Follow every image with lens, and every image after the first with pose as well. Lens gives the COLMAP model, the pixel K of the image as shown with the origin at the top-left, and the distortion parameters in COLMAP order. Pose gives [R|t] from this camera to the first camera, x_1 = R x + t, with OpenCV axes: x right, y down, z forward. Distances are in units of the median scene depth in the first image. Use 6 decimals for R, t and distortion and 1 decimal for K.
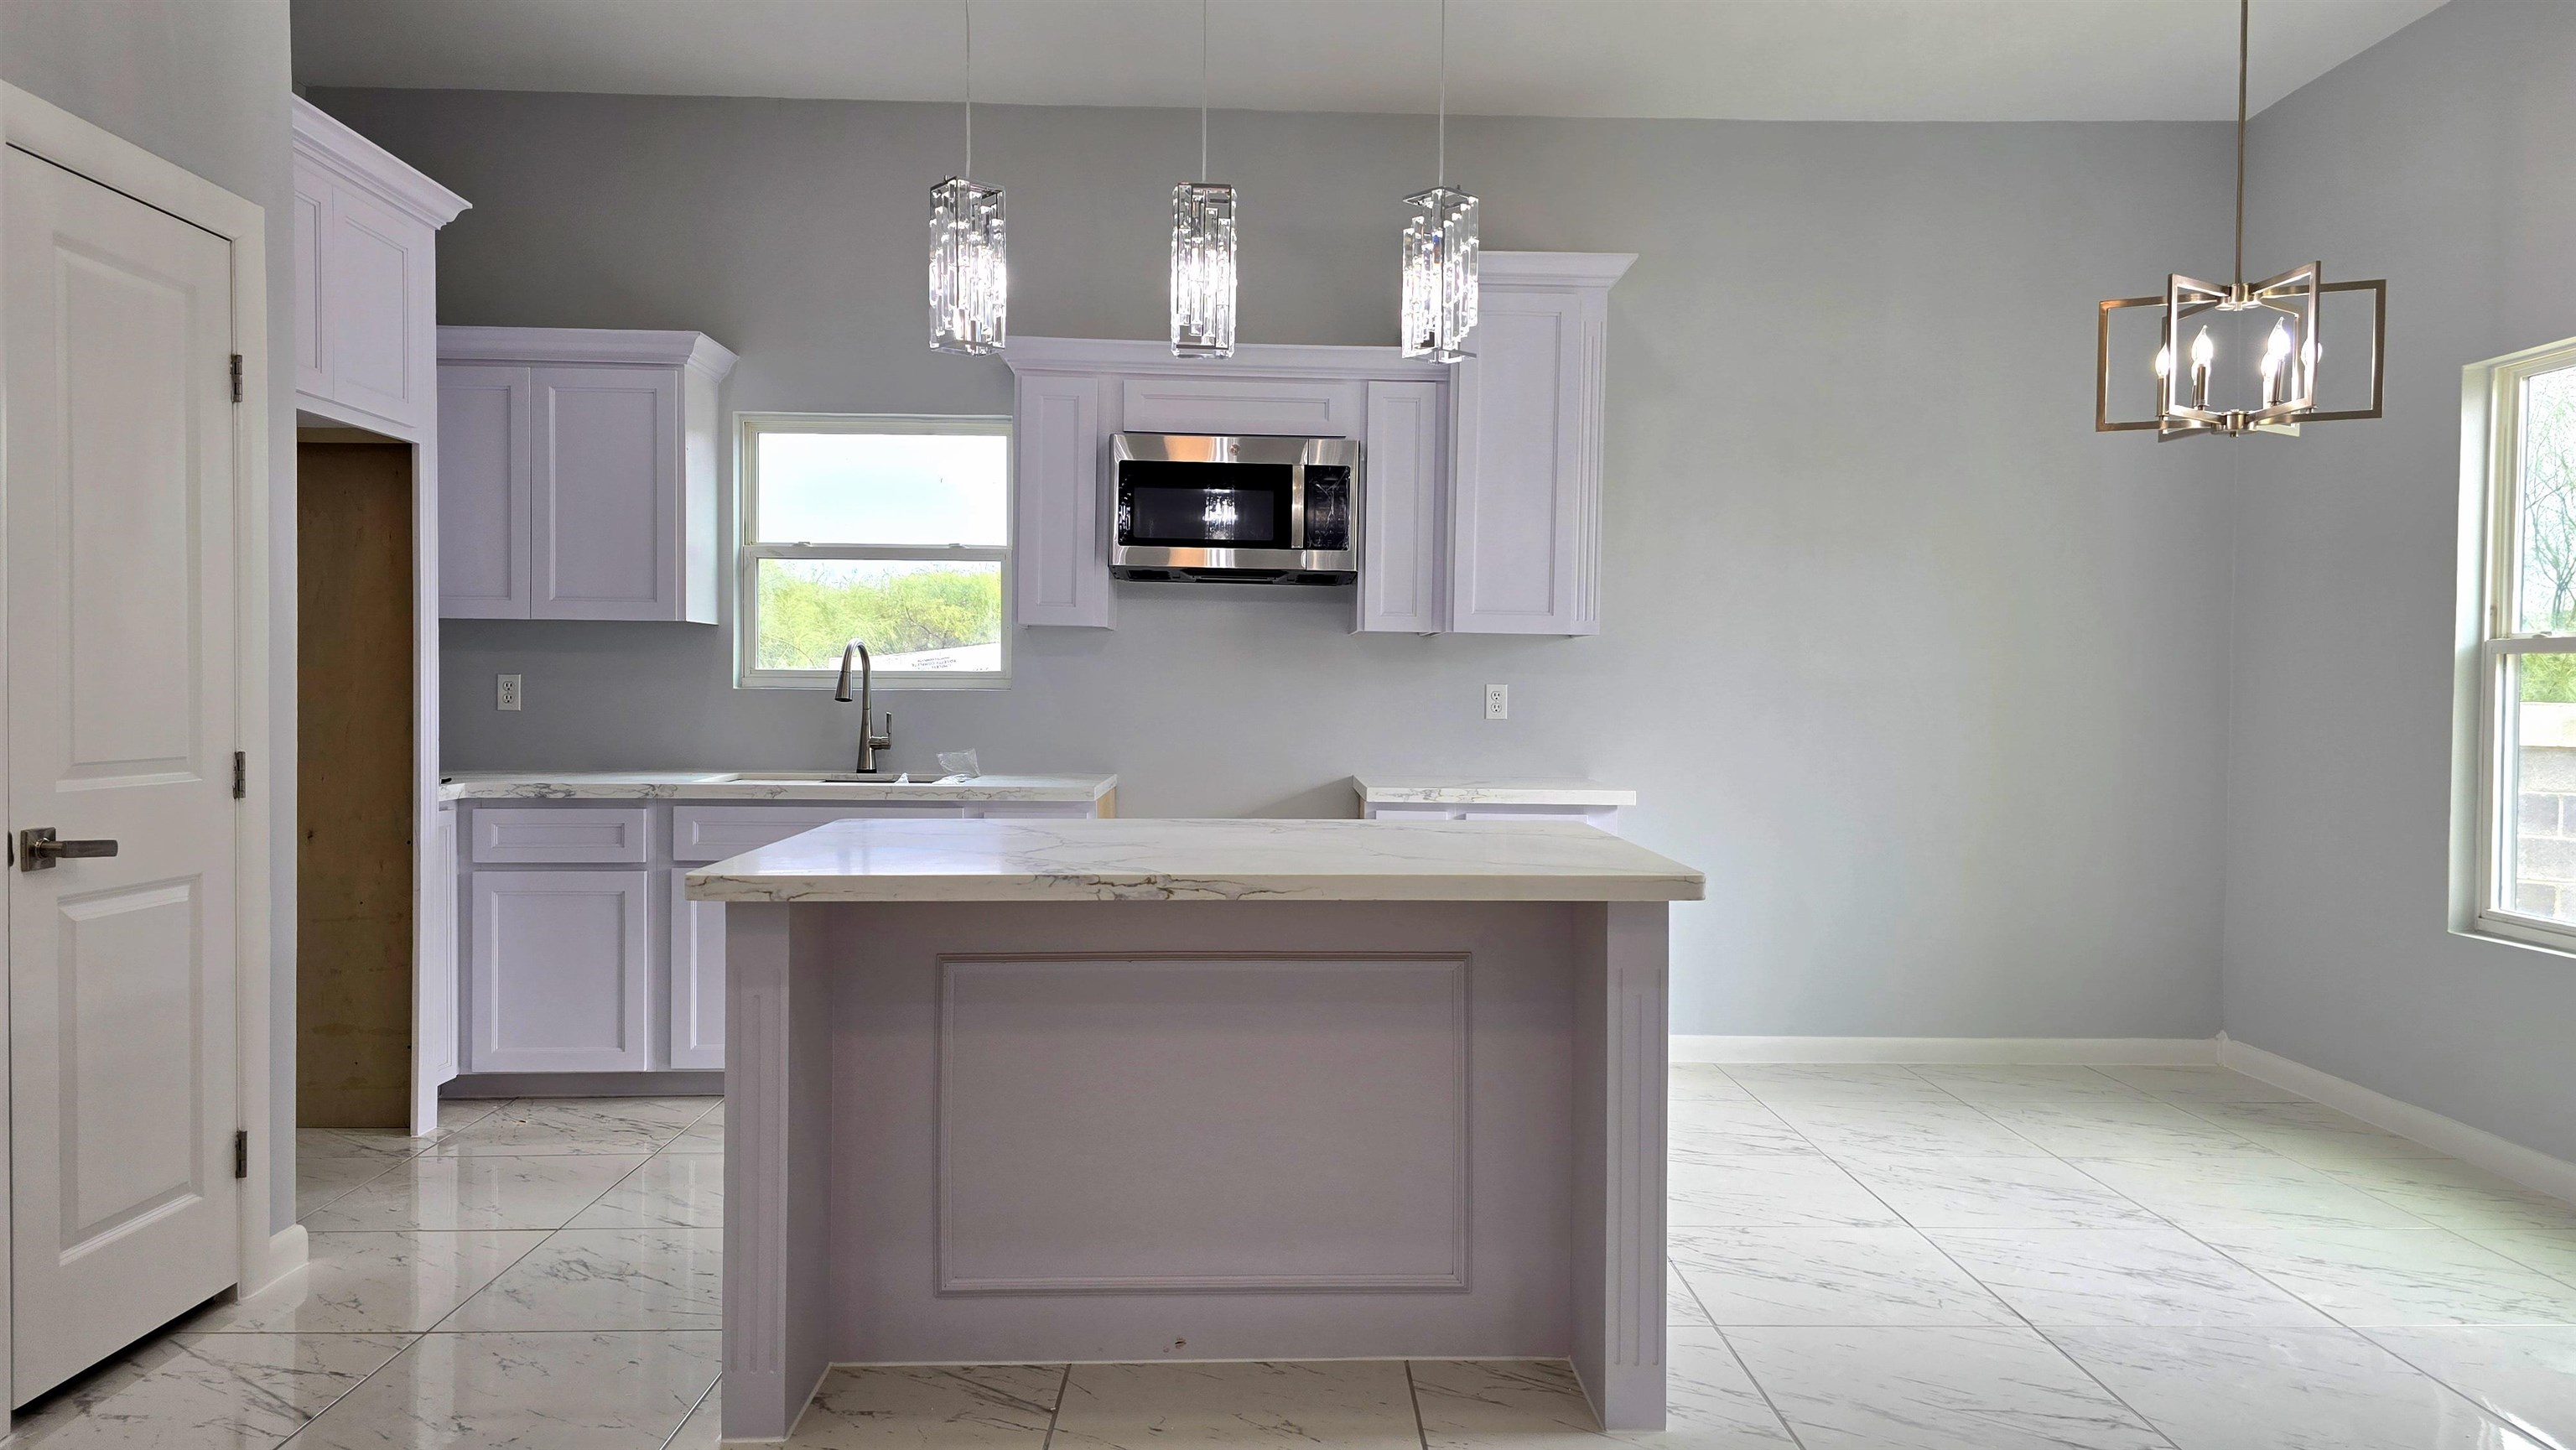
lens RADIAL K [[1687.4, 0, 1291.1], [0, 1687.4, 712.7], [0, 0, 1]] dist [0.036777, -0.001565]
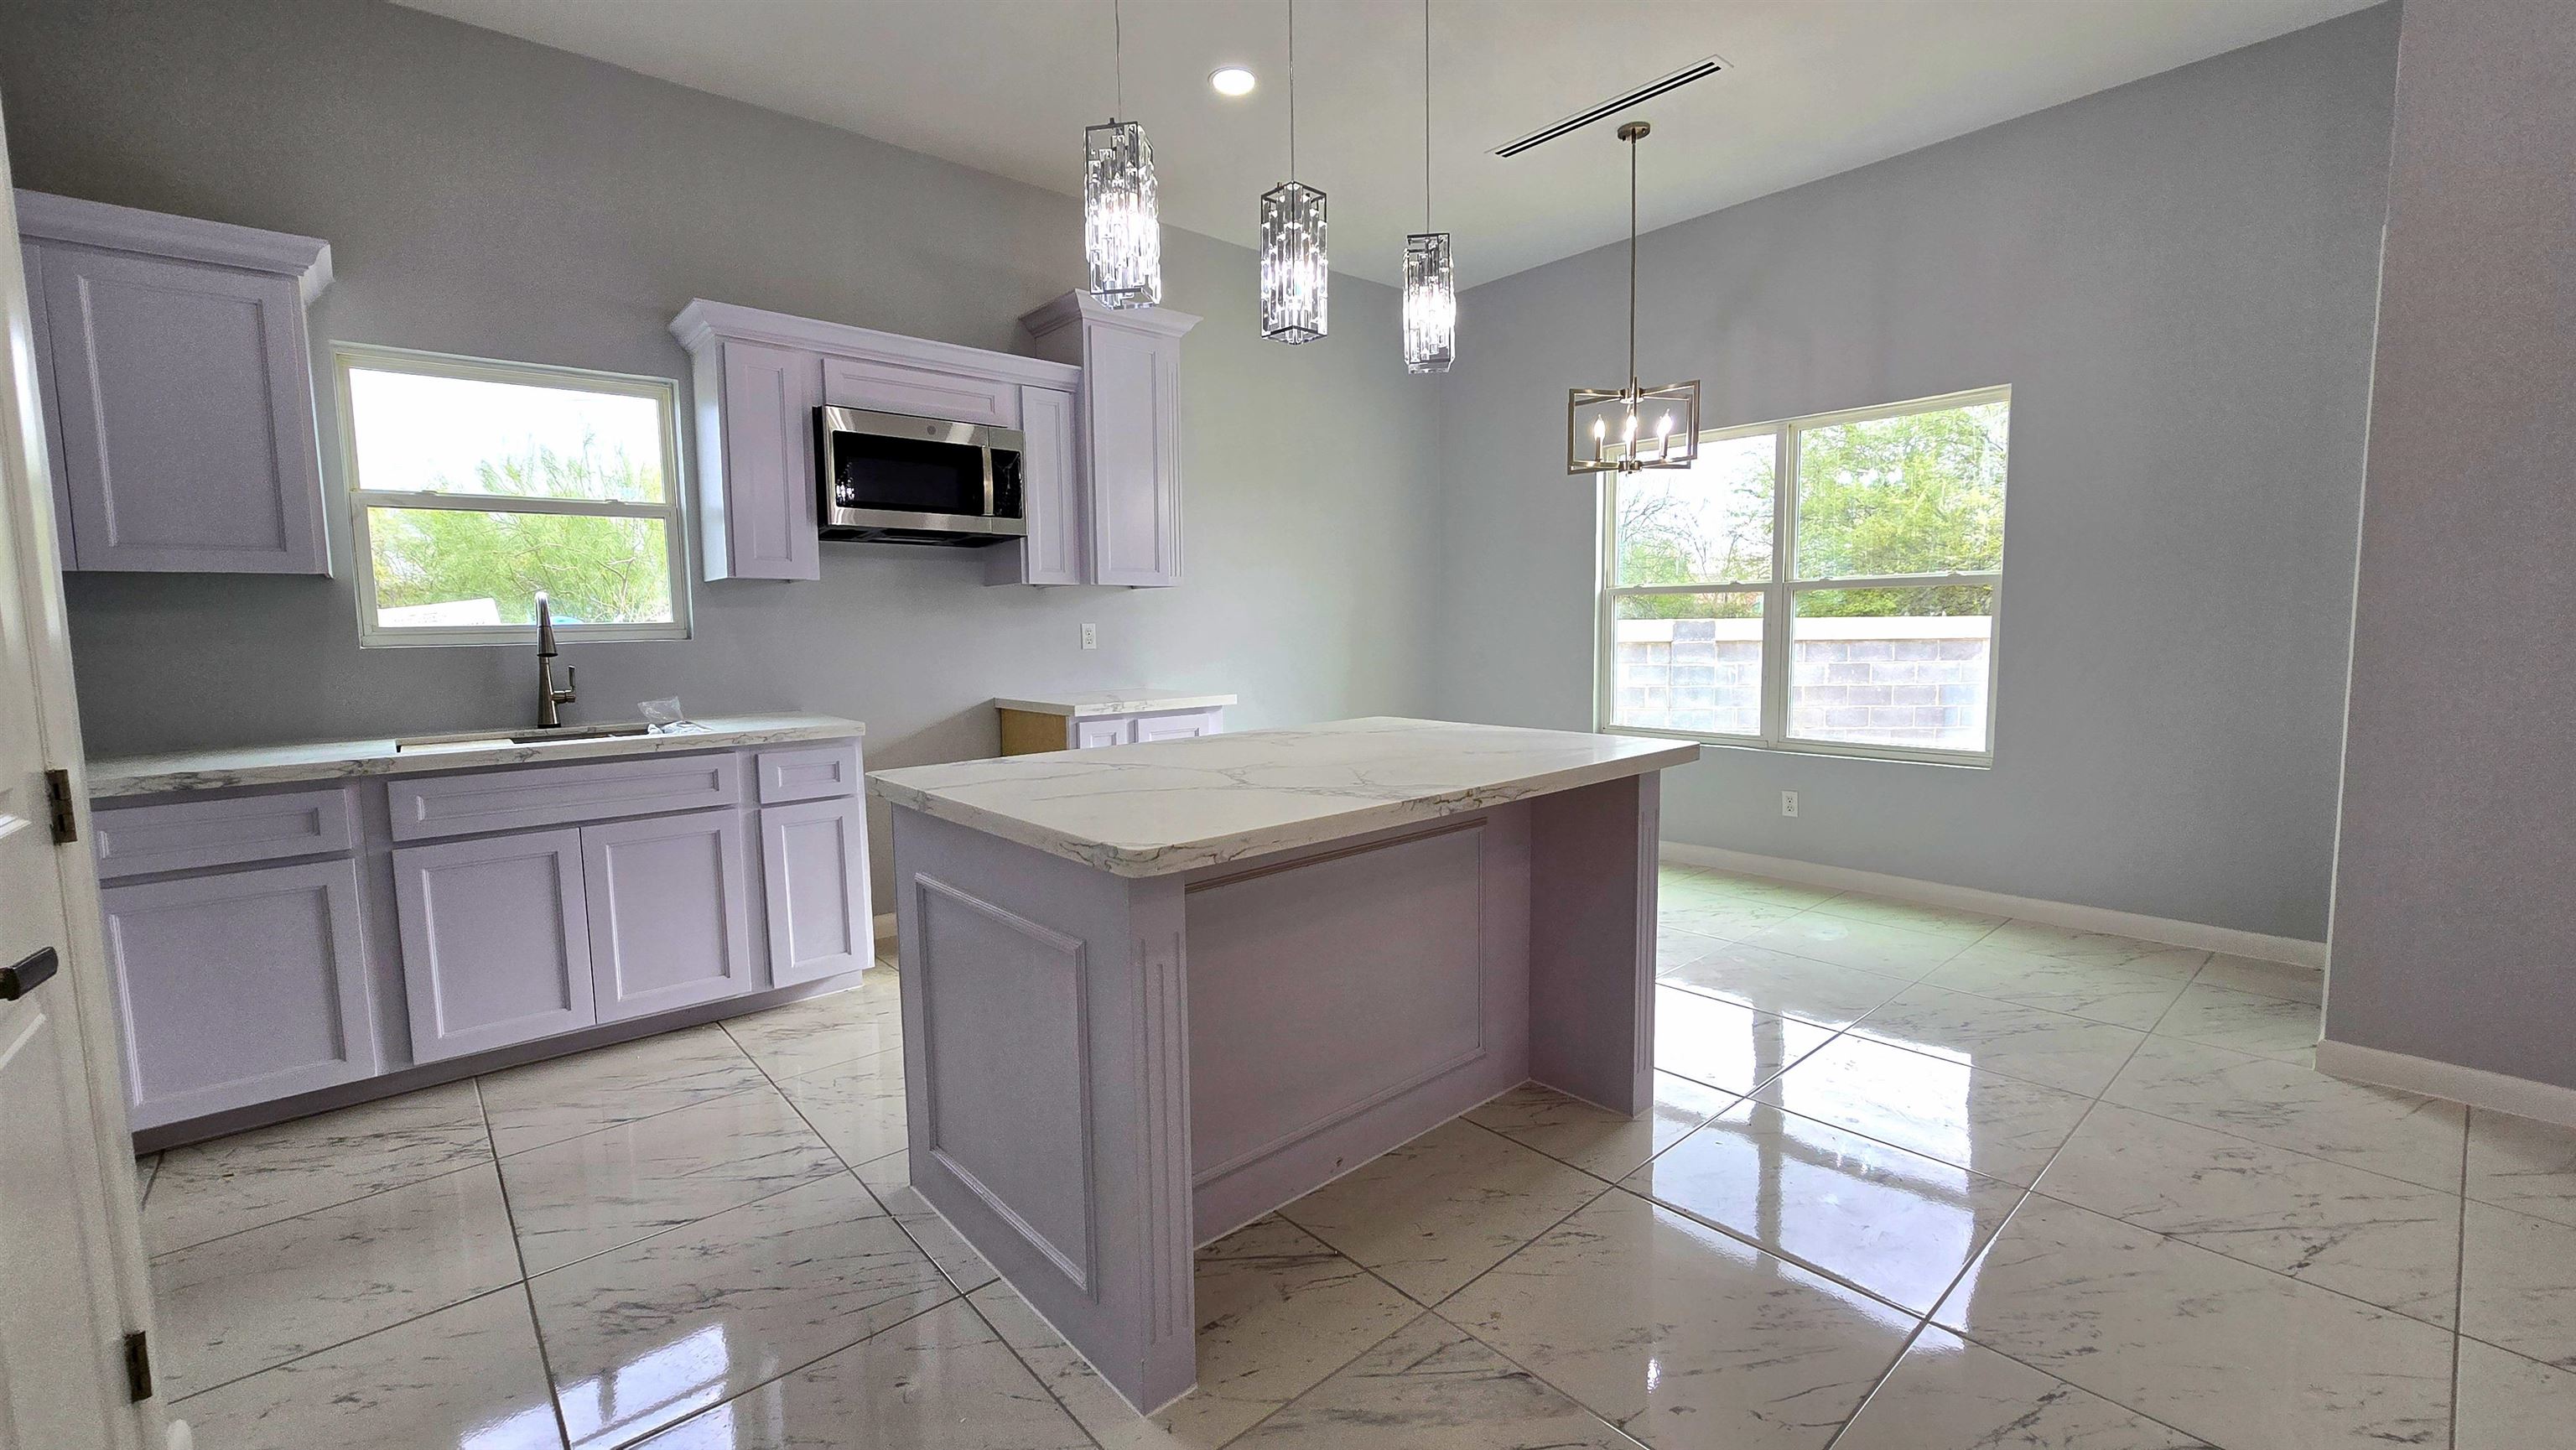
lens RADIAL K [[1040.8, 0, 1241.7], [0, 1040.8, 729.9], [0, 0, 1]] dist [-0.010003, 0.000119]
pose [[0.776766, -0.086689, 0.623794, -0.348283], [0.032911, 0.994715, 0.097255, -0.010208], [-0.628929, -0.055014, 0.775514, 0.293984]]
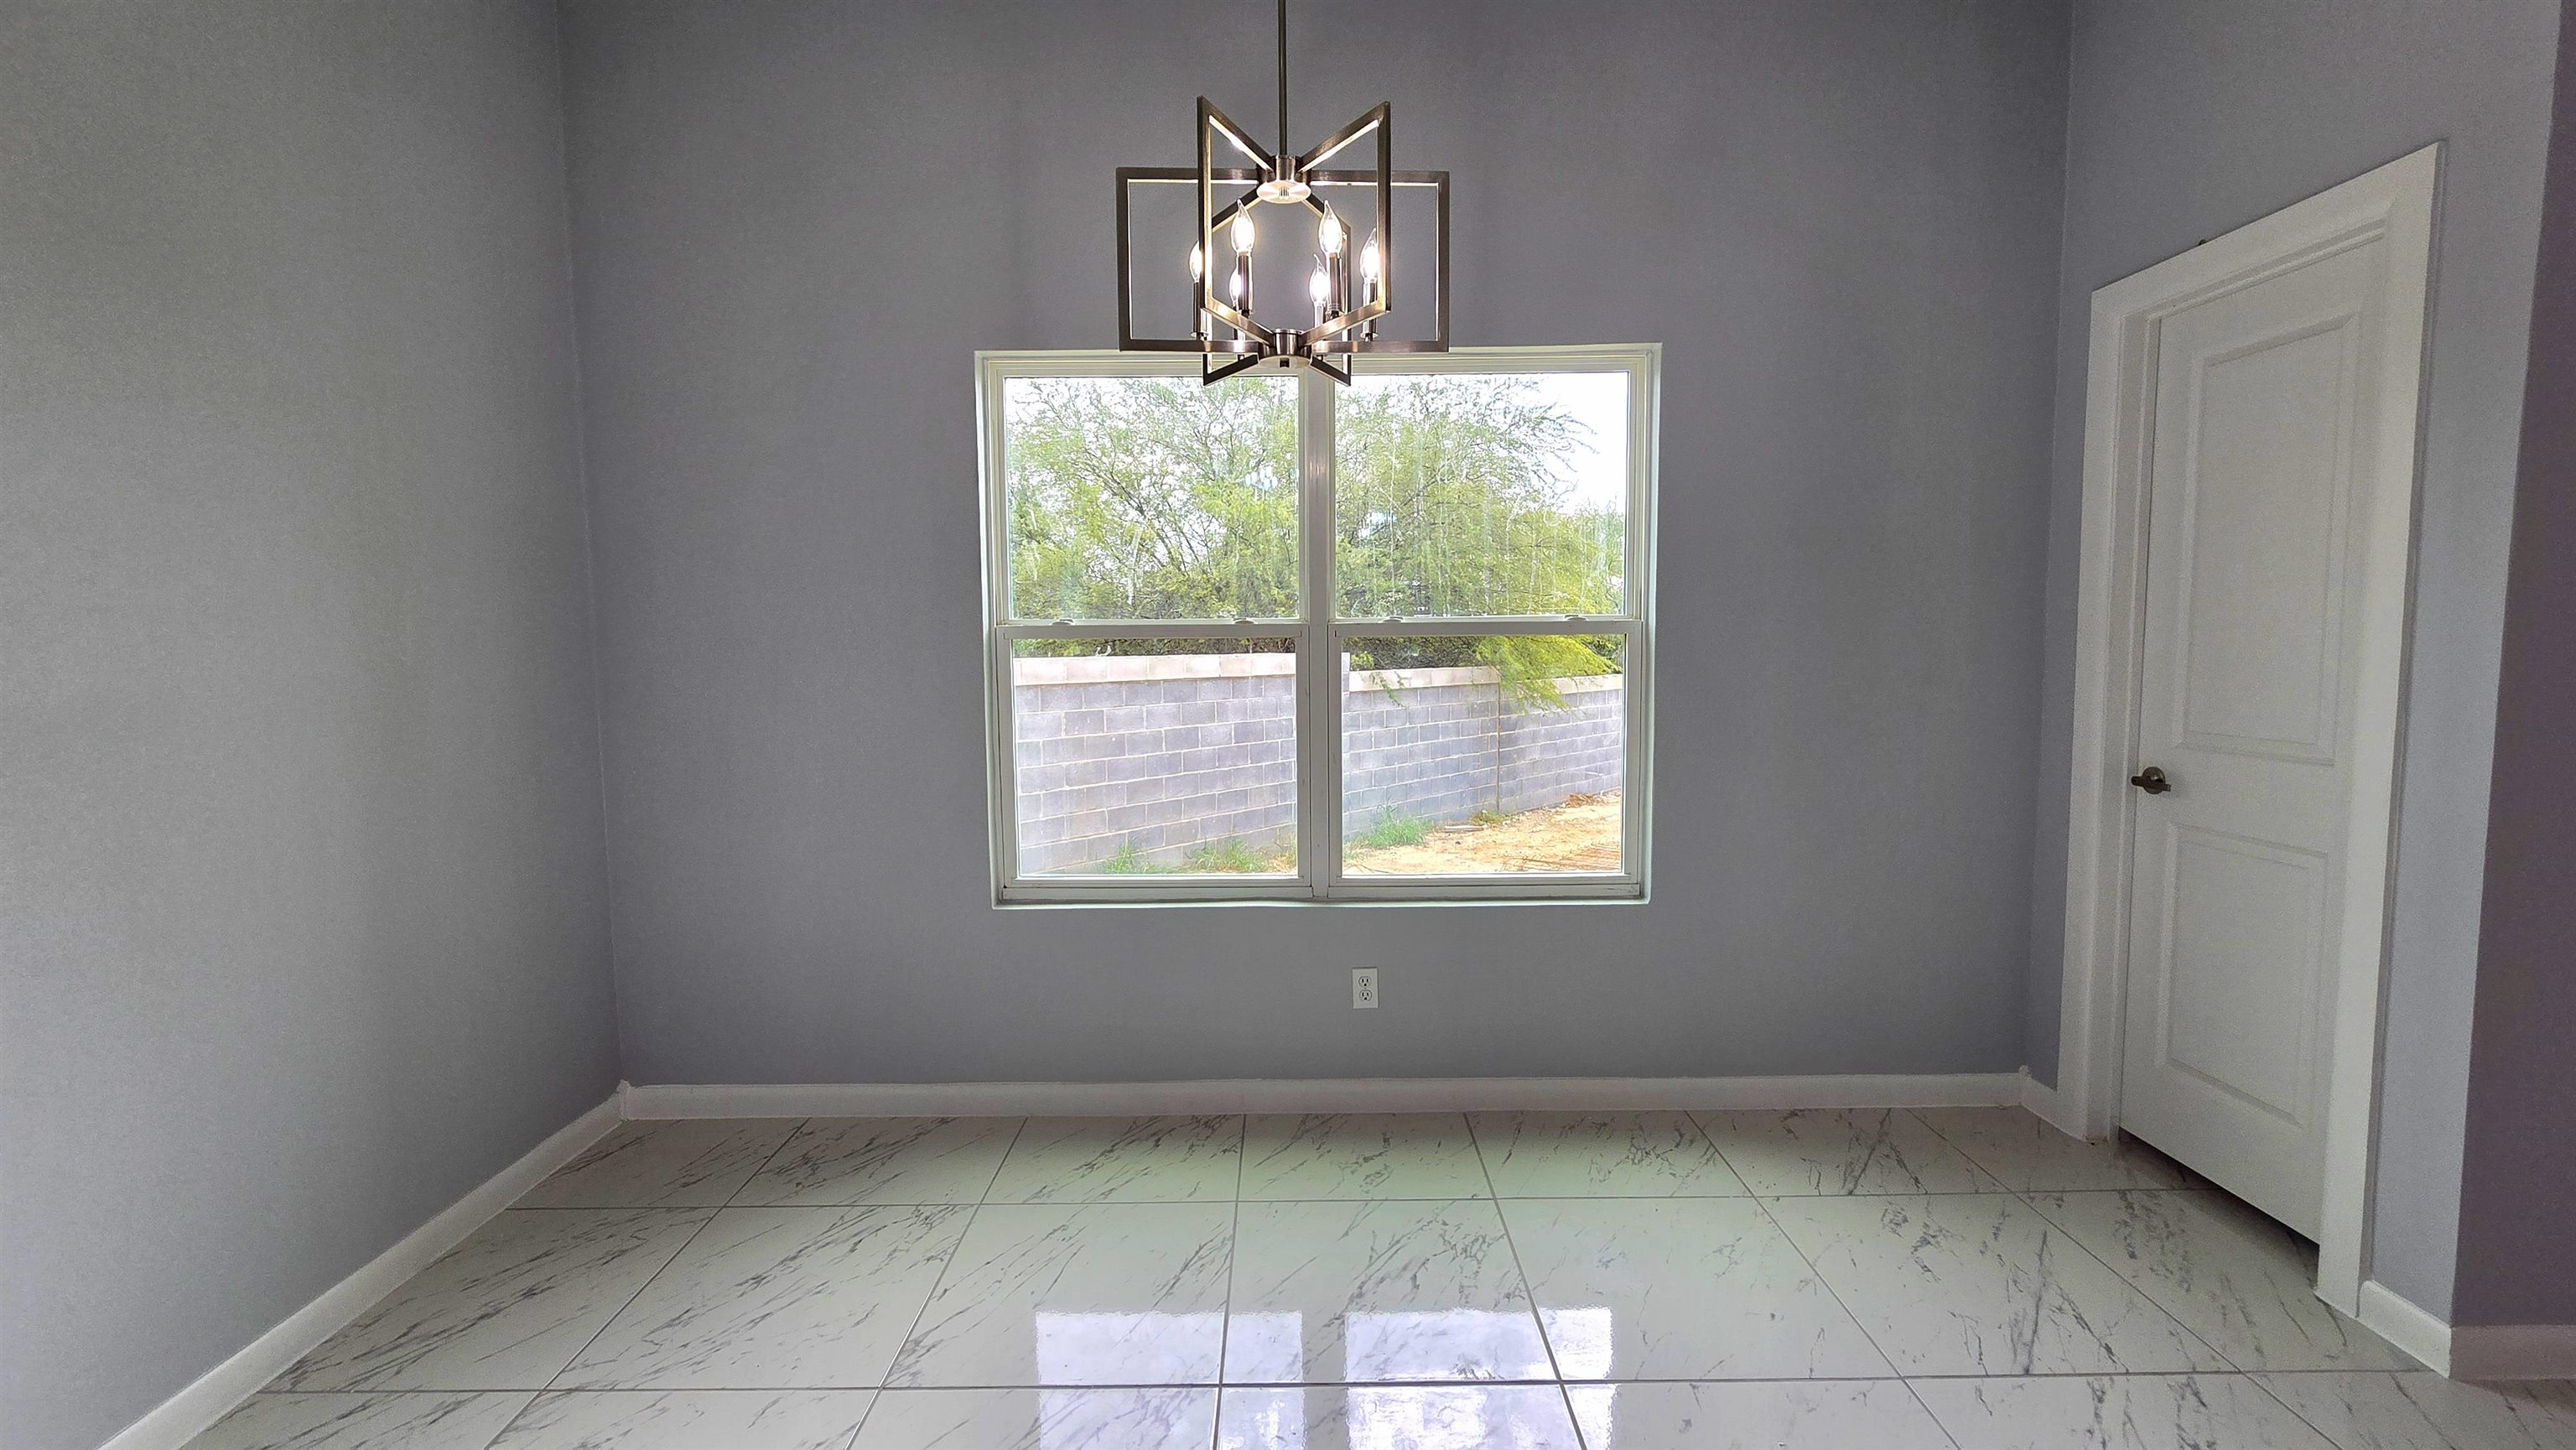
lens RADIAL K [[1055.3, 0, 1282.3], [0, 1055.3, 721.7], [0, 0, 1]] dist [-0.002546, -0.000243]
pose [[0.013437, -0.088153, 0.996016, 0.046324], [0.026232, 0.995794, 0.087779, -0.032945], [-0.999566, 0.024948, 0.015693, 0.731765]]
